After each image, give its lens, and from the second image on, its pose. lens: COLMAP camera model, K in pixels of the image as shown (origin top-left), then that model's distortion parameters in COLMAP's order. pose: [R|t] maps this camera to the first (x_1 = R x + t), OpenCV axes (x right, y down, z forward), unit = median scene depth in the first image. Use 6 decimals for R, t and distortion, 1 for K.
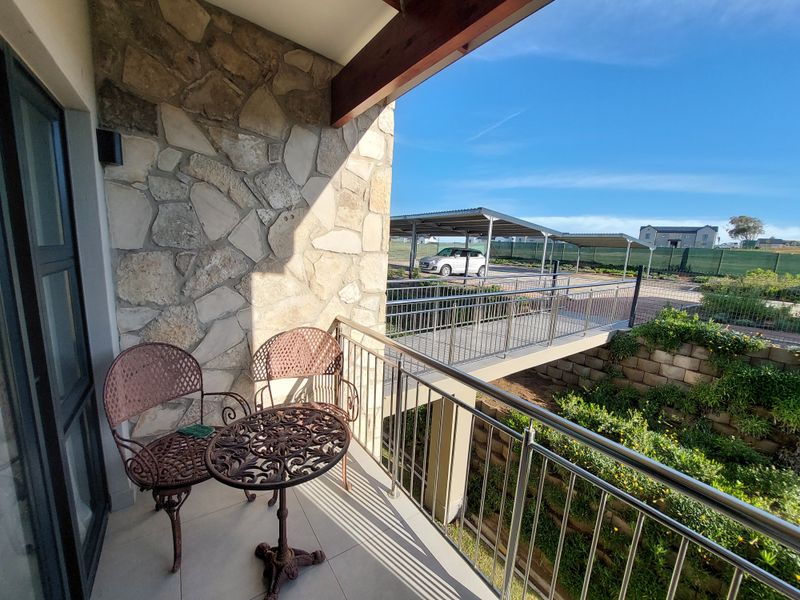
lens RADIAL K [[317.7, 0, 400.0], [0, 317.7, 300.0], [0, 0, 1]] dist [-0.012737, 0.000425]
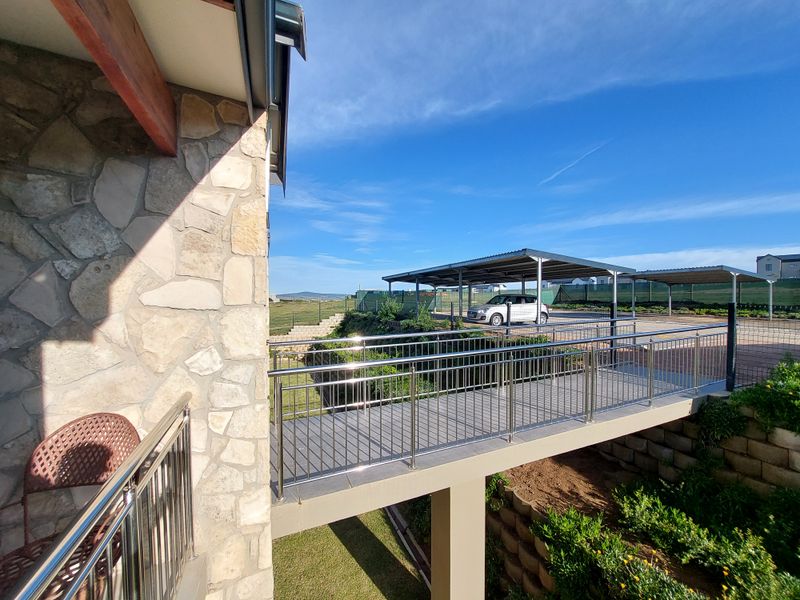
lens RADIAL K [[317.7, 0, 400.0], [0, 317.7, 300.0], [0, 0, 1]] dist [-0.012737, 0.000425]
pose [[0.975685, -0.053213, -0.212620, 0.189785], [0.018337, 0.986497, -0.162751, -0.014674], [0.218410, 0.154895, 0.963486, 0.149218]]
